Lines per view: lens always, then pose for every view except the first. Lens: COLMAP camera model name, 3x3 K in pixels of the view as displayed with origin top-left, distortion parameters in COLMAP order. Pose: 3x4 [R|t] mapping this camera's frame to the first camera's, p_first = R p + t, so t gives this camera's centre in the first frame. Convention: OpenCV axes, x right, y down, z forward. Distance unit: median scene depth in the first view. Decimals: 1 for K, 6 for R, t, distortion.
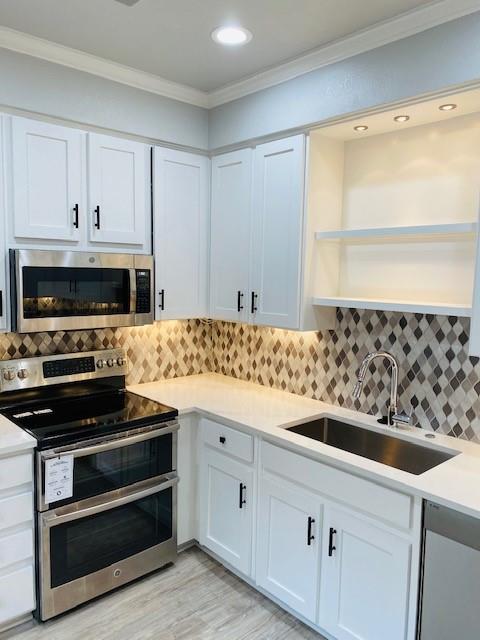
lens RADIAL K [[486.9, 0, 235.7], [0, 486.9, 322.3], [0, 0, 1]] dist [0.041287, -0.041736]
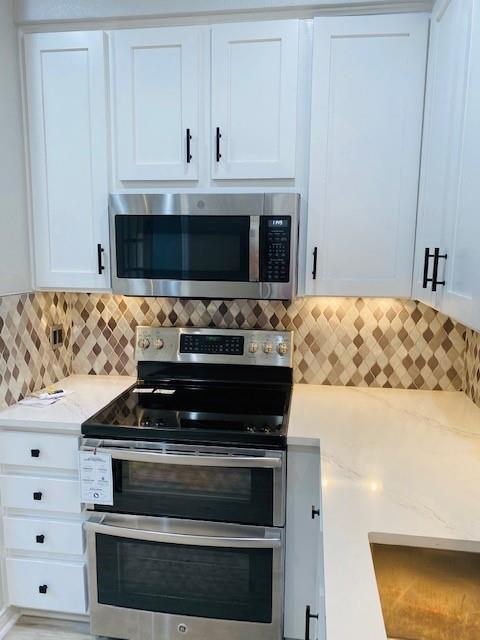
lens RADIAL K [[486.9, 0, 241.4], [0, 486.9, 319.7], [0, 0, 1]] dist [0.041287, -0.041736]
pose [[0.640785, 0.107522, -0.760153, 0.269590], [-0.079057, 0.994122, 0.073974, -0.011511], [0.763639, 0.012694, 0.645519, 0.478900]]
